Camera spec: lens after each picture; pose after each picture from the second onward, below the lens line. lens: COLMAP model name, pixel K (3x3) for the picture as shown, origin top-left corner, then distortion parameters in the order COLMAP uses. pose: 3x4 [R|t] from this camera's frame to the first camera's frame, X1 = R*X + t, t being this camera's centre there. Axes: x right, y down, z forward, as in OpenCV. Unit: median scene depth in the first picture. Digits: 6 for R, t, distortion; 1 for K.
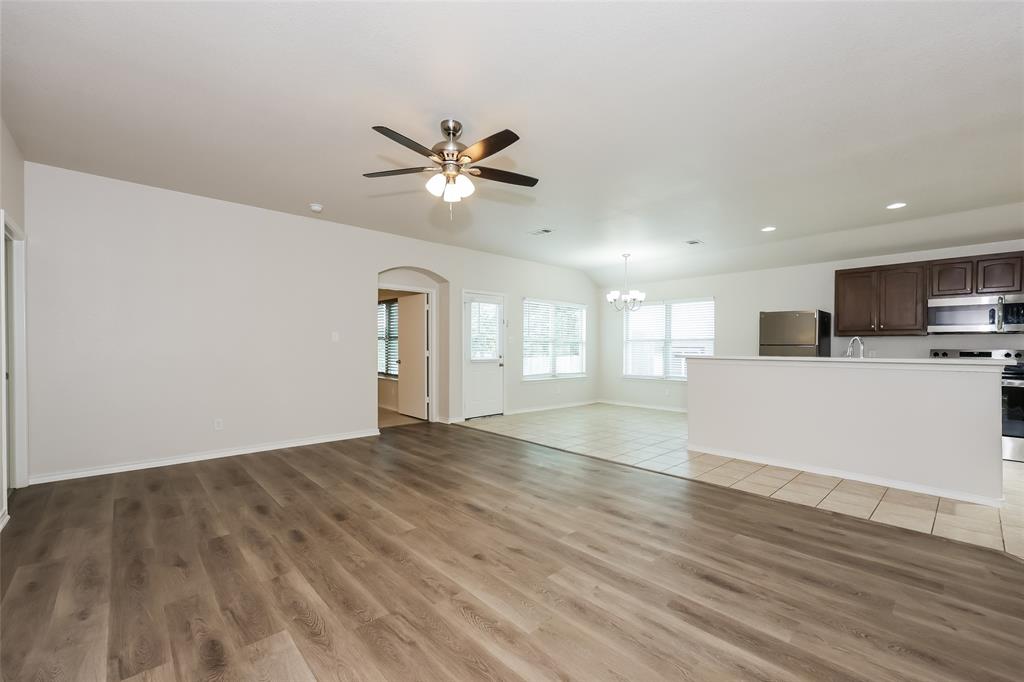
lens RADIAL K [[421.8, 0, 512.9], [0, 421.8, 353.0], [0, 0, 1]] dist [-0.004353, 0.000477]
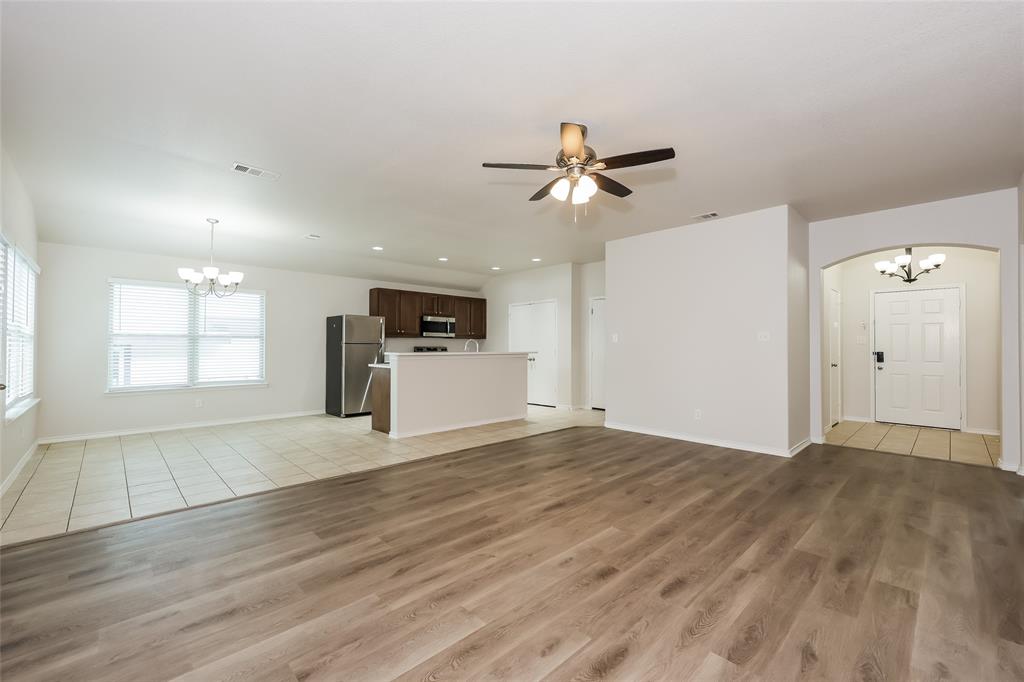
lens RADIAL K [[425.8, 0, 515.1], [0, 425.8, 342.1], [0, 0, 1]] dist [-0.000788, 0.000079]
pose [[-0.020830, 0.005727, 0.999767, -0.714849], [0.011195, 0.999922, -0.005495, -0.013896], [-0.999720, 0.011078, -0.020893, 0.716119]]
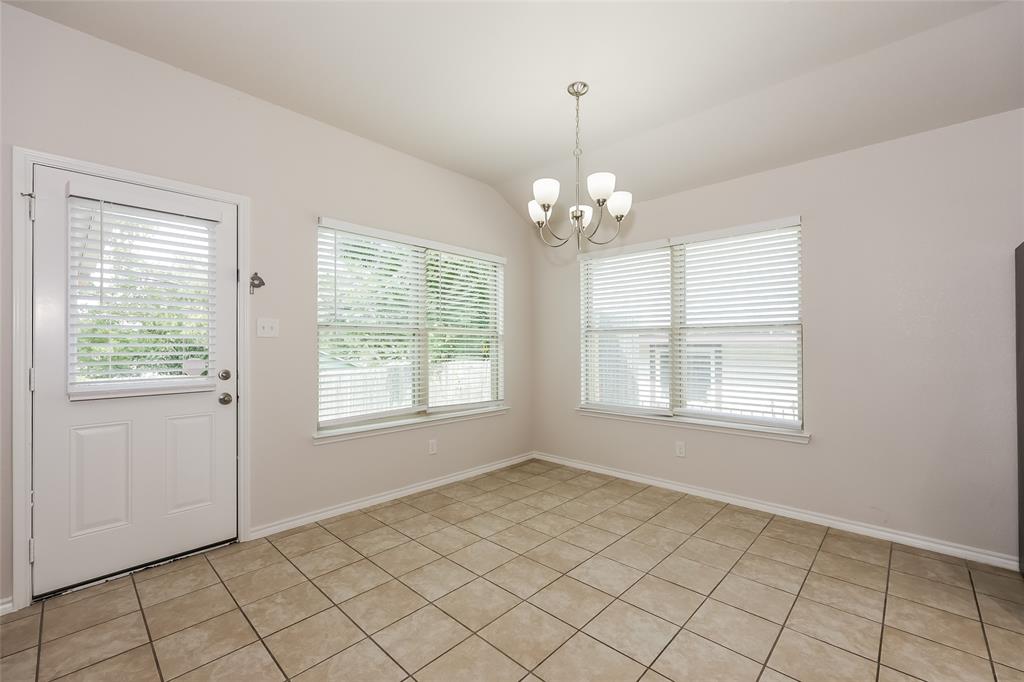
lens RADIAL K [[425.8, 0, 515.1], [0, 425.8, 342.1], [0, 0, 1]] dist [-0.000788, 0.000079]
pose [[0.997198, -0.007981, 0.074384, 0.275287], [0.009680, 0.999700, -0.022505, -0.013217], [-0.074182, 0.023162, 0.996976, 0.952746]]
